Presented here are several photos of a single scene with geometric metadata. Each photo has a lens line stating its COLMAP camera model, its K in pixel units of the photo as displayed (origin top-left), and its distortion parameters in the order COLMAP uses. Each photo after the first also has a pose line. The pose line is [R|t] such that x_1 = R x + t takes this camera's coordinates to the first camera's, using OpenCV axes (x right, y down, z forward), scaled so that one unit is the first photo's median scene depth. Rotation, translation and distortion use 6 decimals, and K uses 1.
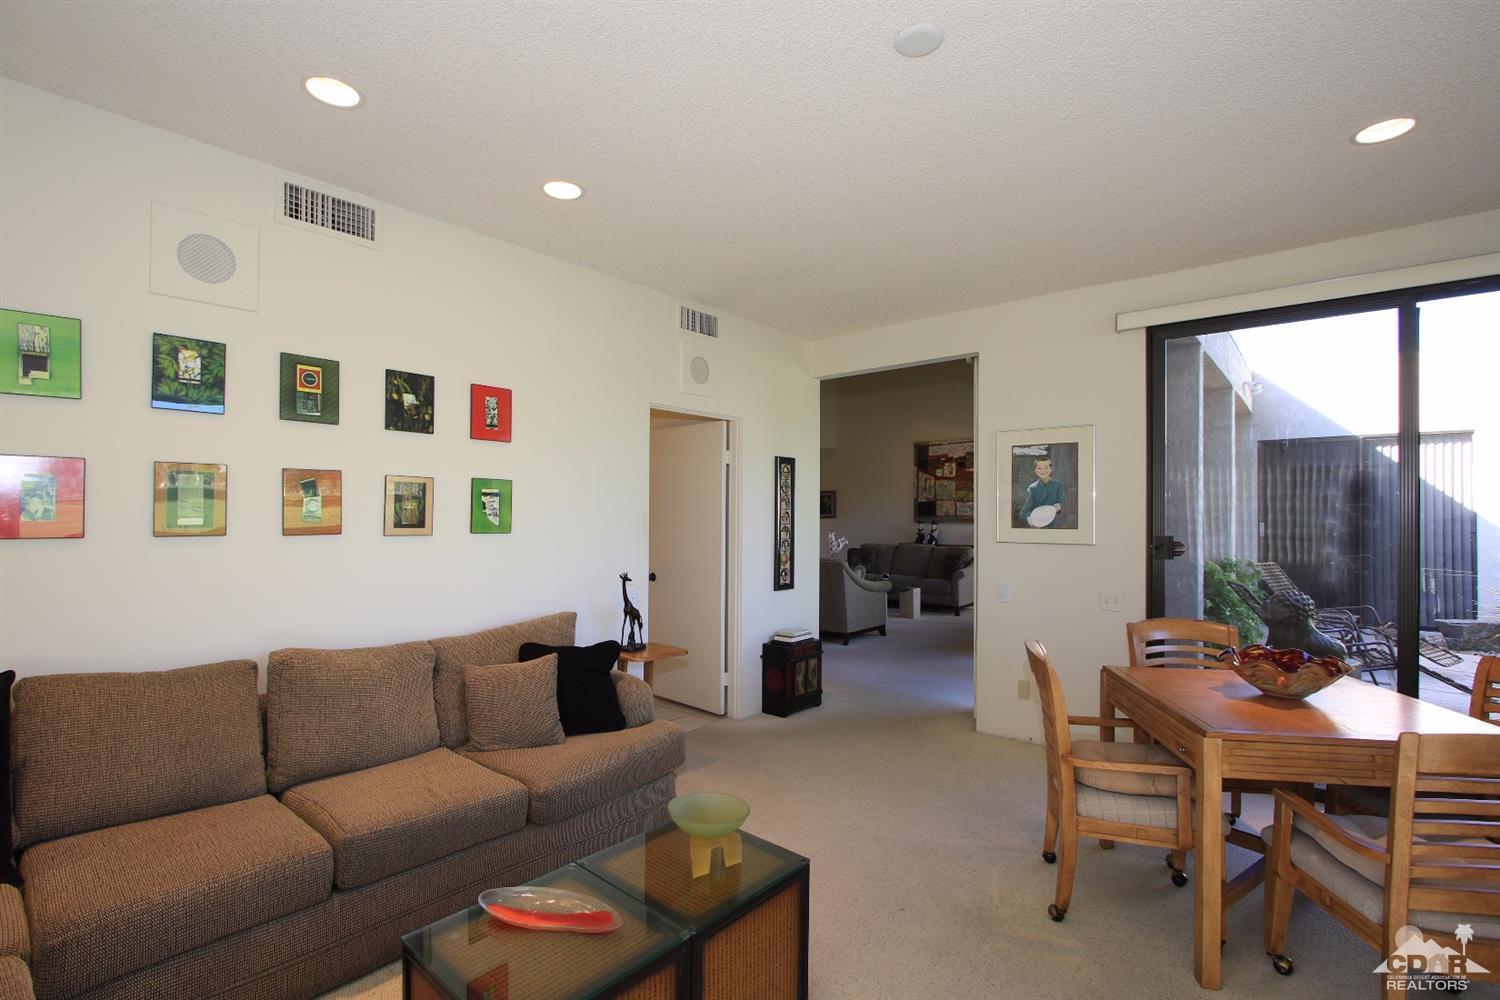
lens RADIAL K [[703.1, 0, 736.2], [0, 703.1, 509.8], [0, 0, 1]] dist [-0.016586, 0.001138]
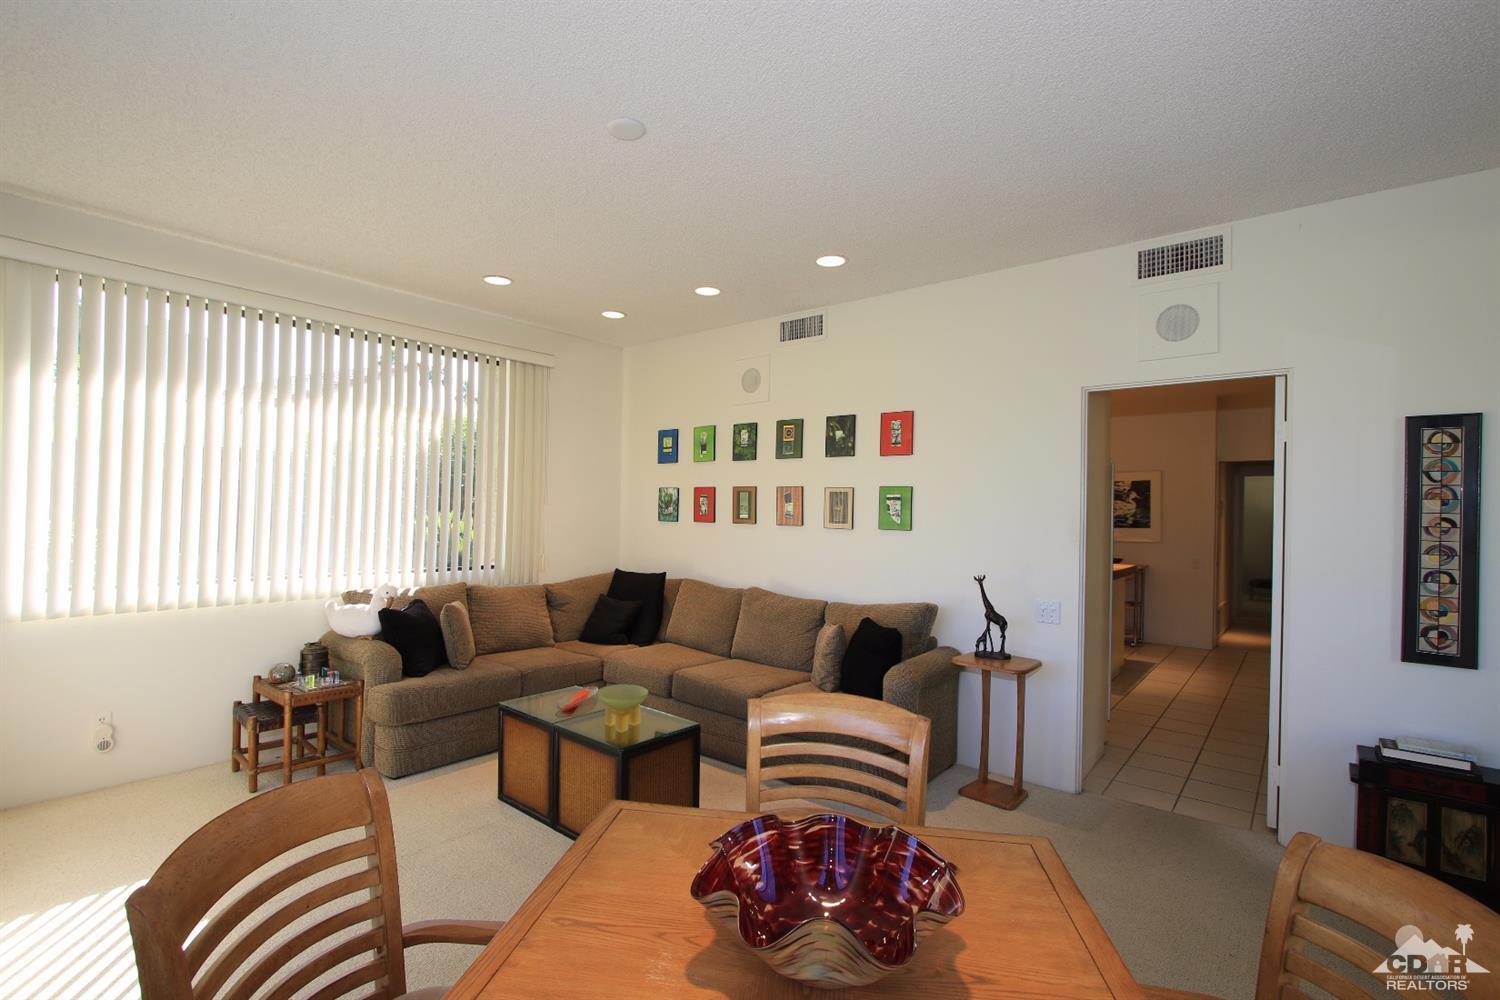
lens RADIAL K [[703.1, 0, 750.4], [0, 703.1, 496.7], [0, 0, 1]] dist [-0.016586, 0.001138]
pose [[0.022052, -0.023741, -0.999475, 0.645386], [-0.009588, 0.999667, -0.023957, 0.004835], [0.999711, 0.010111, 0.021817, 0.521219]]
